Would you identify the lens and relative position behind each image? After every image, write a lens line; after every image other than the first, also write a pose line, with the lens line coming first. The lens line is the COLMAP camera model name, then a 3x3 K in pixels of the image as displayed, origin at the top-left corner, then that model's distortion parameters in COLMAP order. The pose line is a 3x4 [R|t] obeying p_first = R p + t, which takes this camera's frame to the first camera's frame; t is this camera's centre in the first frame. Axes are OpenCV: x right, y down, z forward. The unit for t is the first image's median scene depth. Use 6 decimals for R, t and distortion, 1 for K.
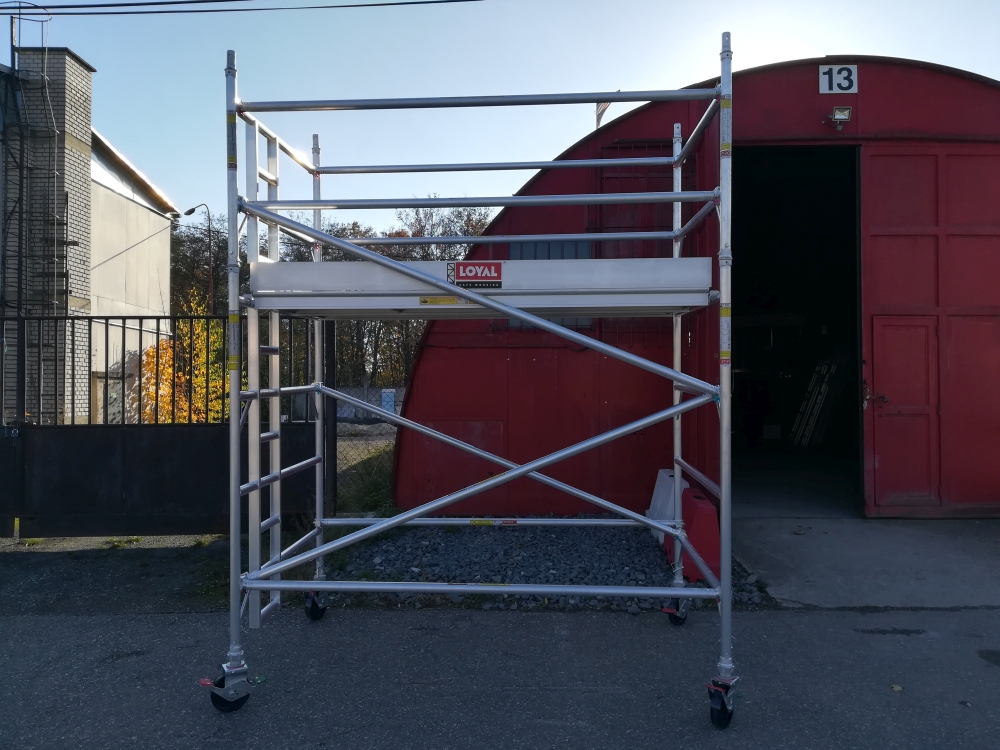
lens RADIAL K [[793.4, 0, 500.0], [0, 793.4, 375.0], [0, 0, 1]] dist [0.000457, -0.005441]
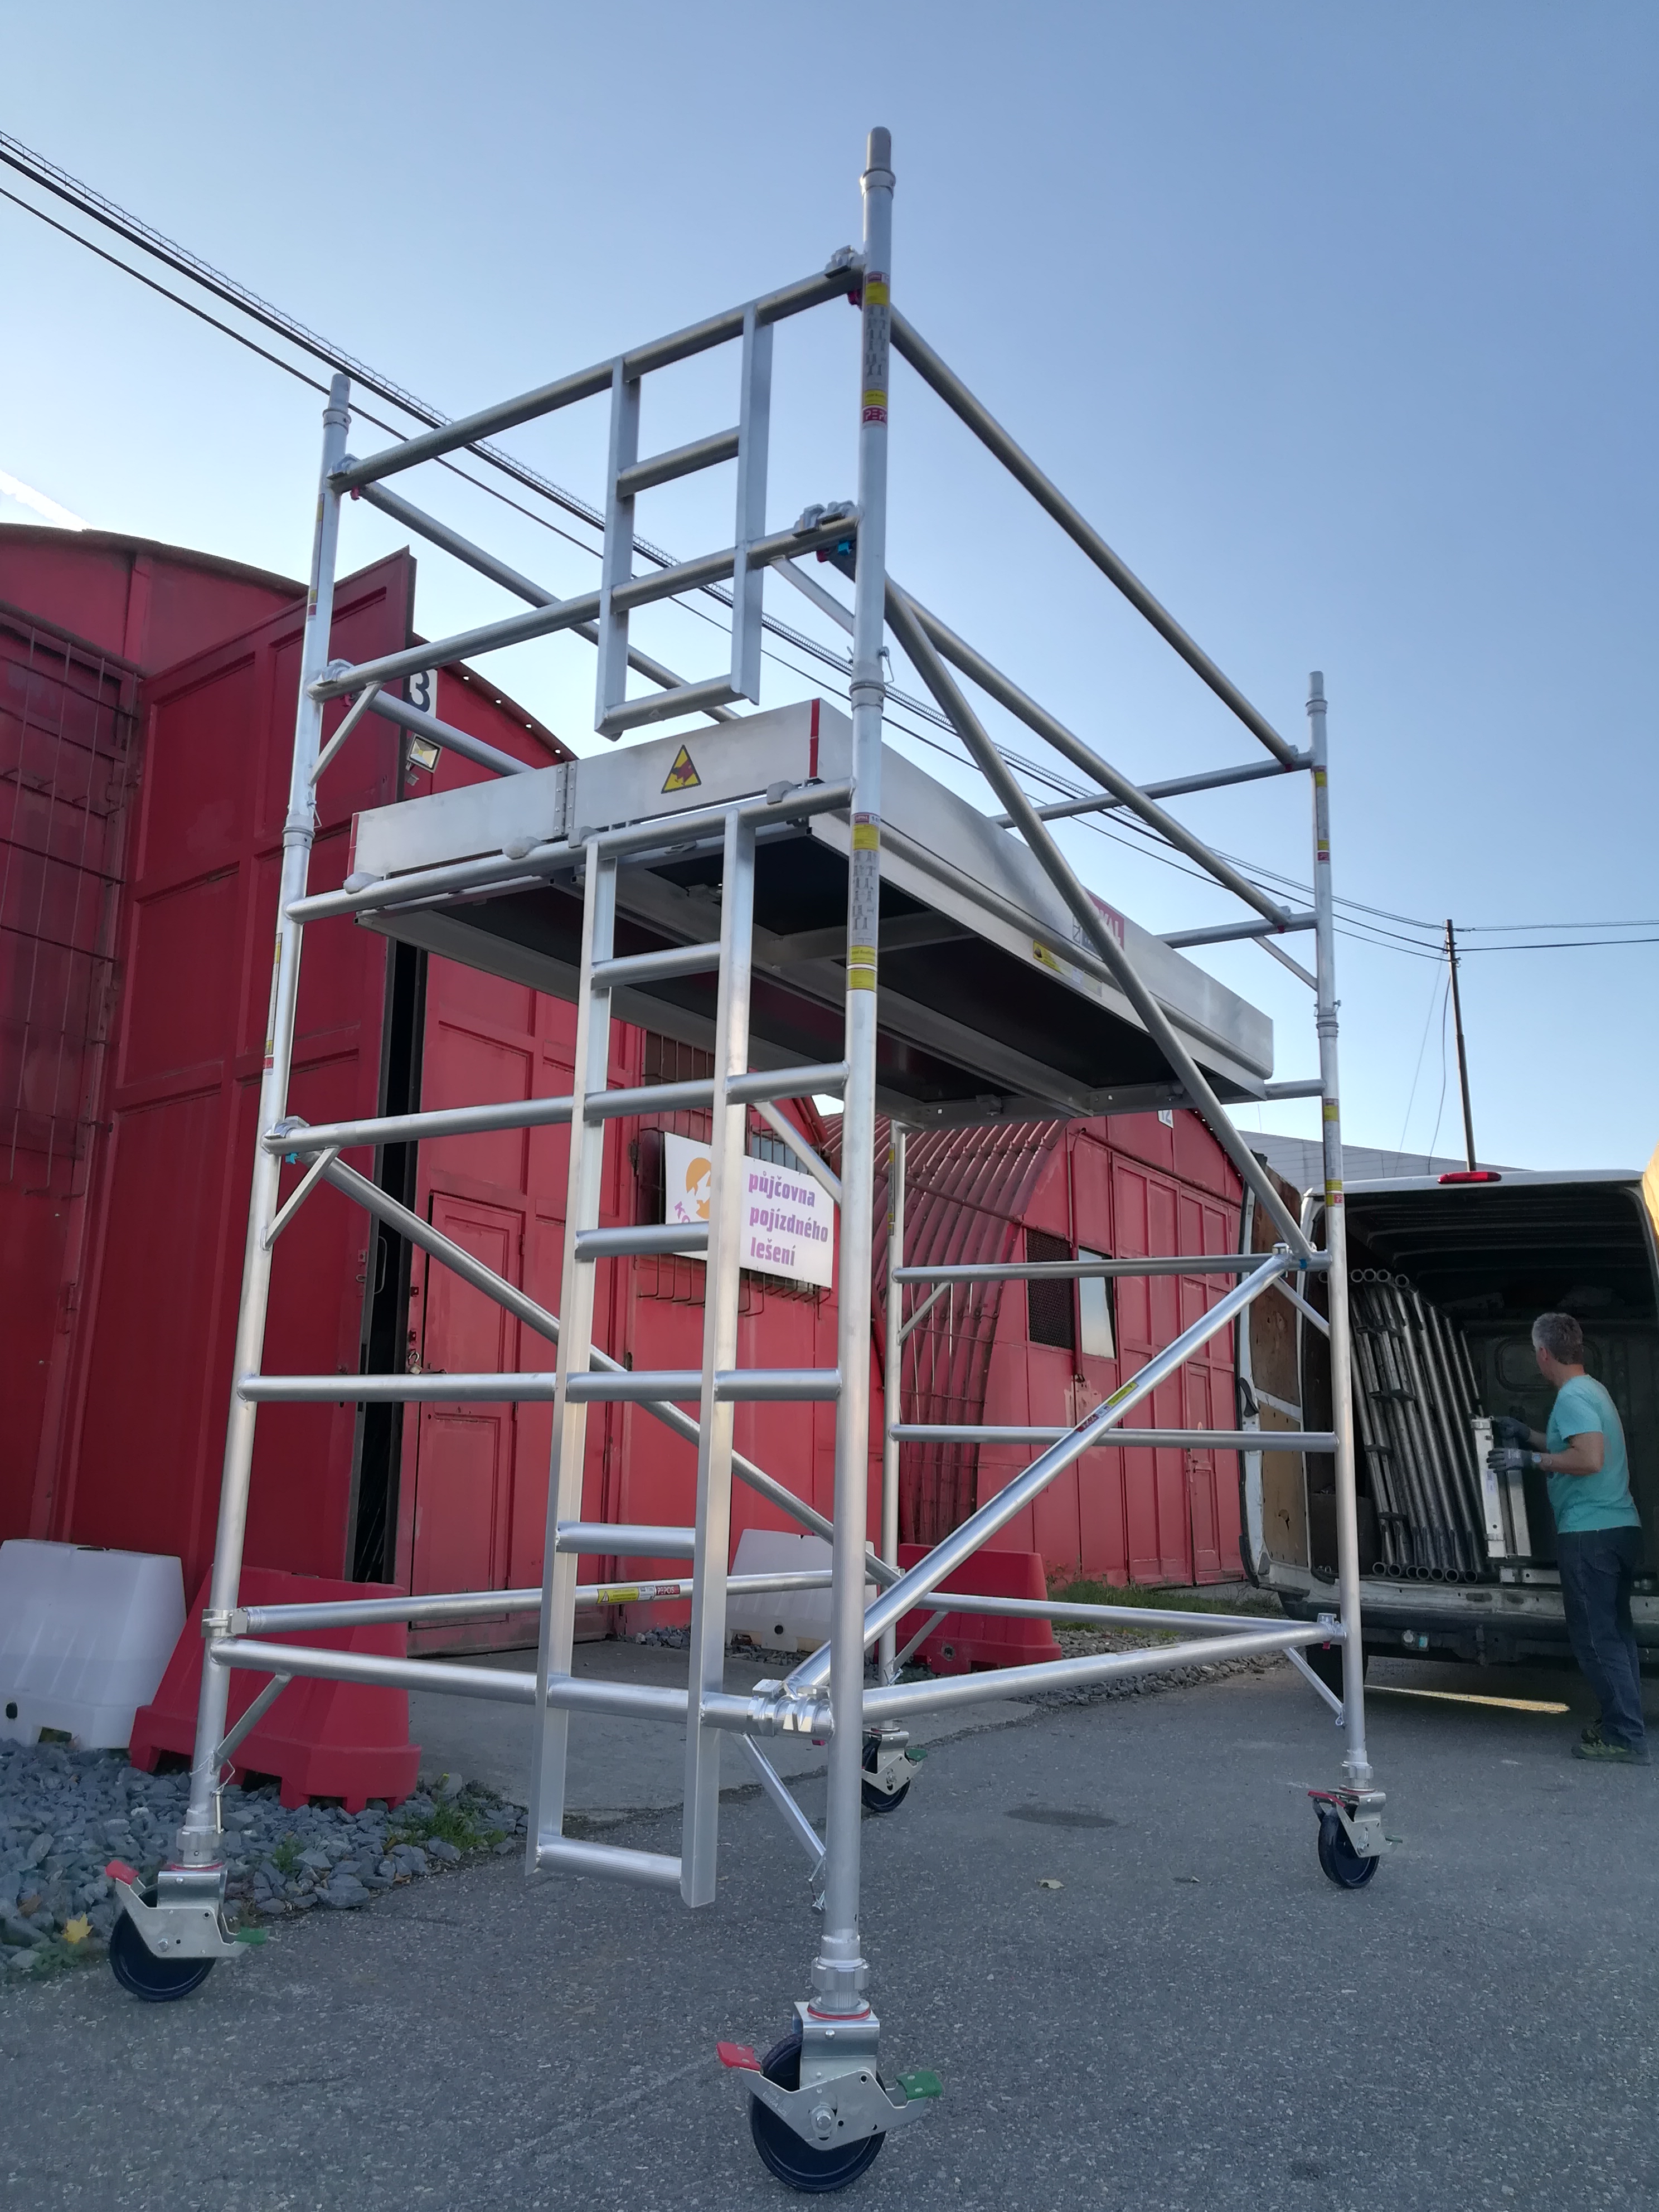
lens RADIAL K [[1755.0, 0, 829.5], [0, 1755.0, 1106.0], [0, 0, 1]] dist [0.000457, -0.005441]
pose [[0.483739, 0.201171, 0.851779, -0.263318], [-0.019483, 0.975459, -0.219317, 0.085670], [-0.874996, 0.089497, 0.475787, 0.290089]]
